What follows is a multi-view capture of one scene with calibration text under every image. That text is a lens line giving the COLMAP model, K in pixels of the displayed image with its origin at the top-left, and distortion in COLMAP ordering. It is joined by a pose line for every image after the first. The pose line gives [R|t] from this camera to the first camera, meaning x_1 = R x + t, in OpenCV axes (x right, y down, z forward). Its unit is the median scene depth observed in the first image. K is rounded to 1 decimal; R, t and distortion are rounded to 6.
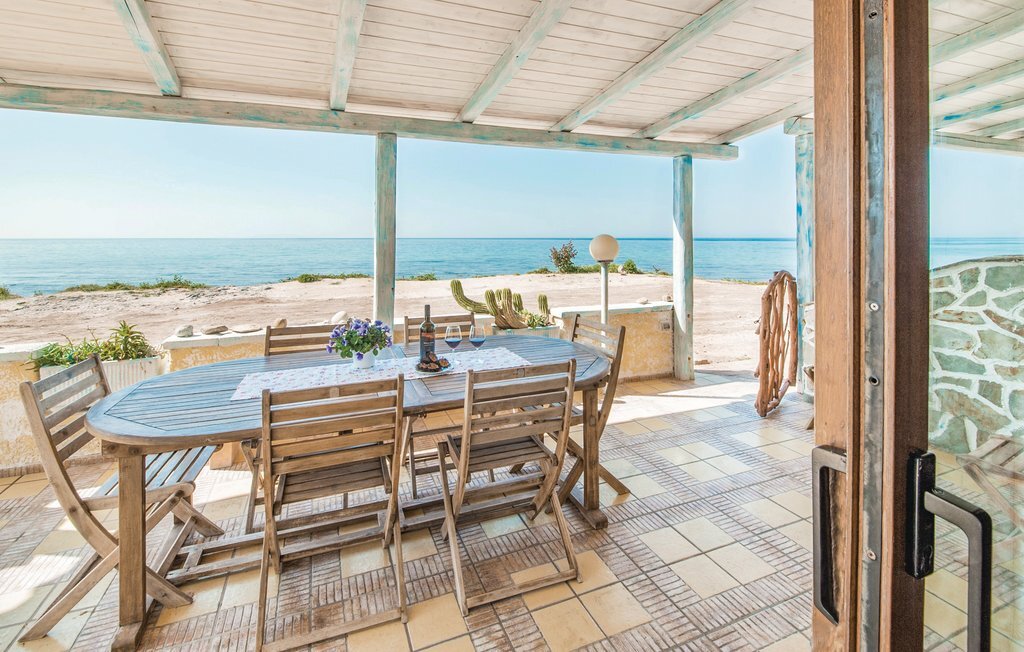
lens RADIAL K [[453.0, 0, 495.4], [0, 453.0, 235.3], [0, 0, 1]] dist [0.015050, -0.002945]
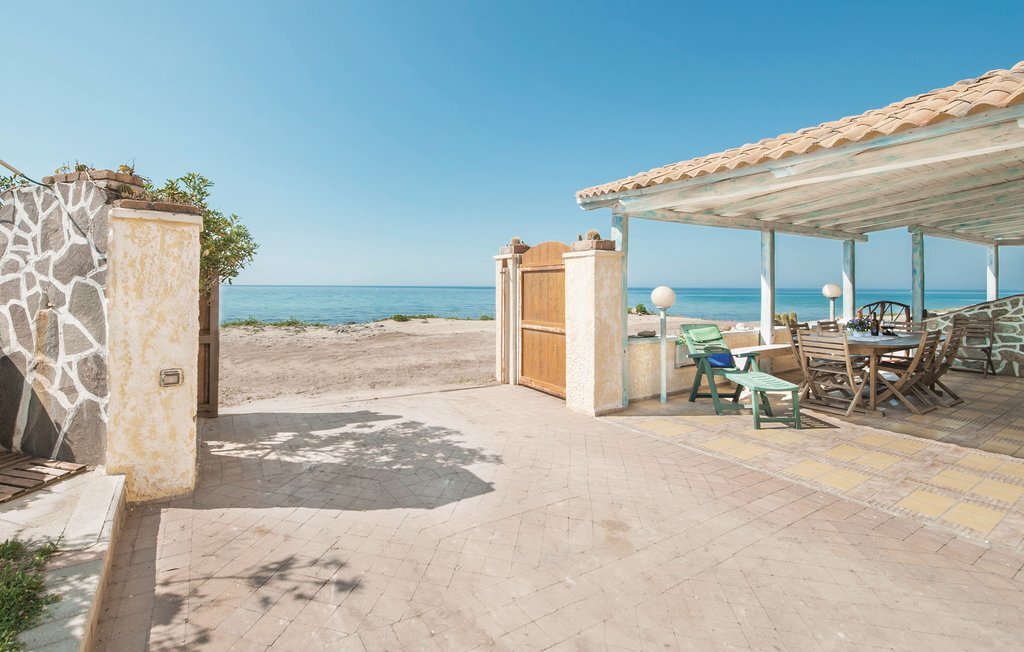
lens RADIAL K [[453.0, 0, 511.8], [0, 453.0, 280.3], [0, 0, 1]] dist [0.015050, -0.002945]
pose [[0.982243, 0.012628, 0.187190, -1.958849], [-0.012117, 0.999919, -0.003873, 0.015811], [-0.187223, 0.001536, 0.982316, -0.847543]]
